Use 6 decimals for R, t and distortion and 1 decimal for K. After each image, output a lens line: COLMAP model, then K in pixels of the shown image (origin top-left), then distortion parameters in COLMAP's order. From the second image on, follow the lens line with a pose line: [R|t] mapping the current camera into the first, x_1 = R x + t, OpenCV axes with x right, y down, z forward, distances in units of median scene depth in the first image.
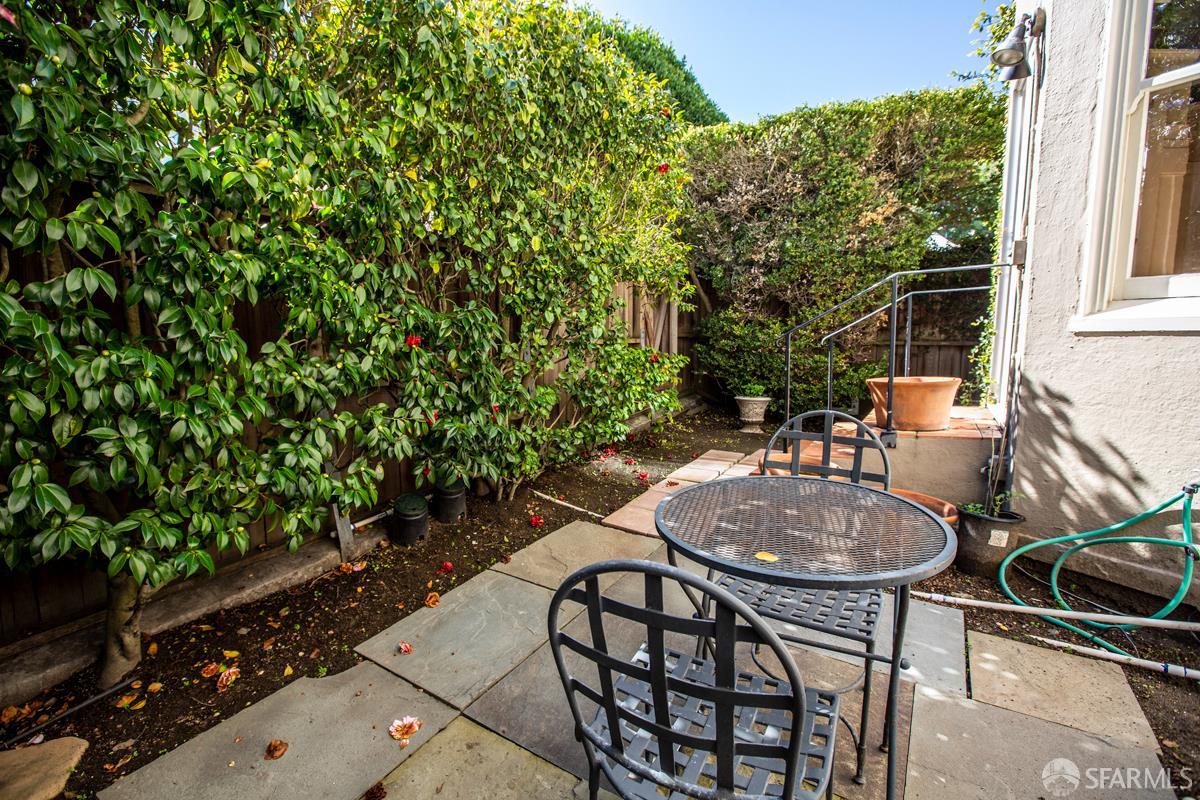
lens RADIAL K [[552.2, 0, 600.0], [0, 552.2, 400.0], [0, 0, 1]] dist [-0.000460, -0.000550]
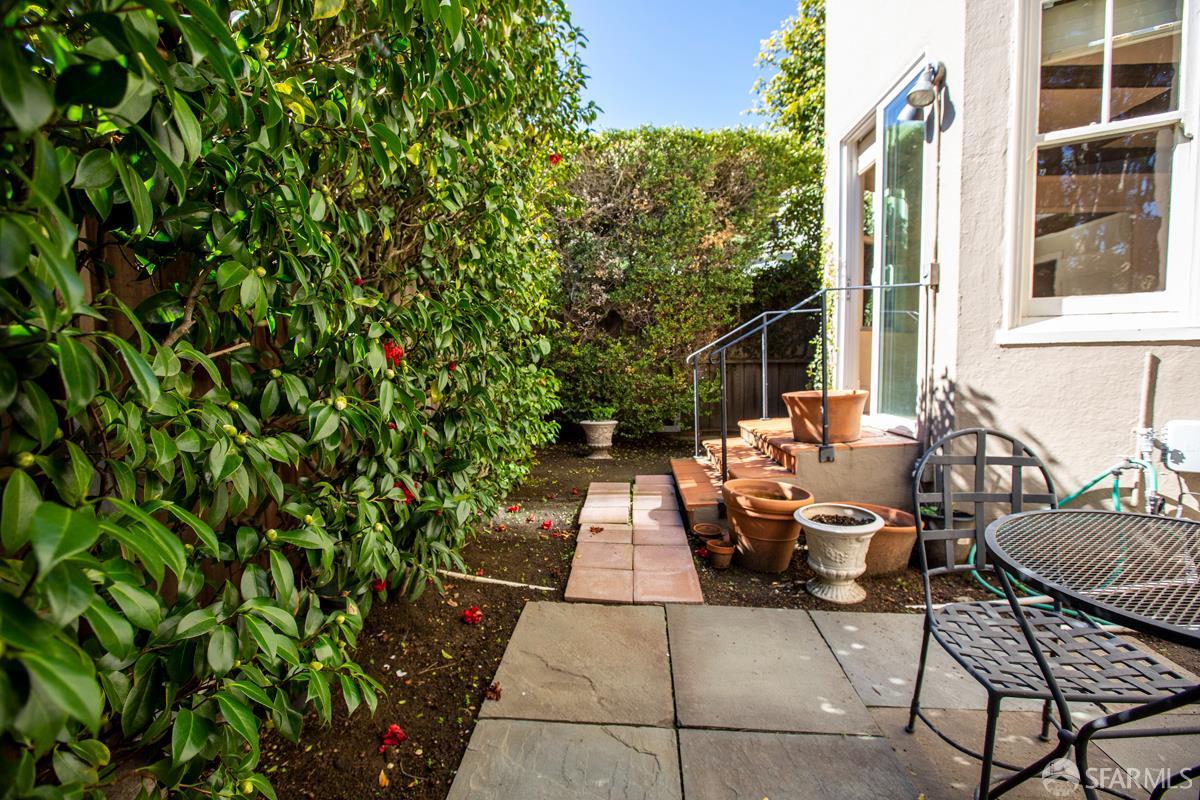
lens RADIAL K [[554.6, 0, 600.0], [0, 554.6, 400.0], [0, 0, 1]] dist [-0.030005, 0.000547]
pose [[0.883834, -0.045754, 0.465558, -0.193496], [0.067369, 0.997280, -0.029886, -0.014861], [-0.462924, 0.057778, 0.884513, 0.194723]]
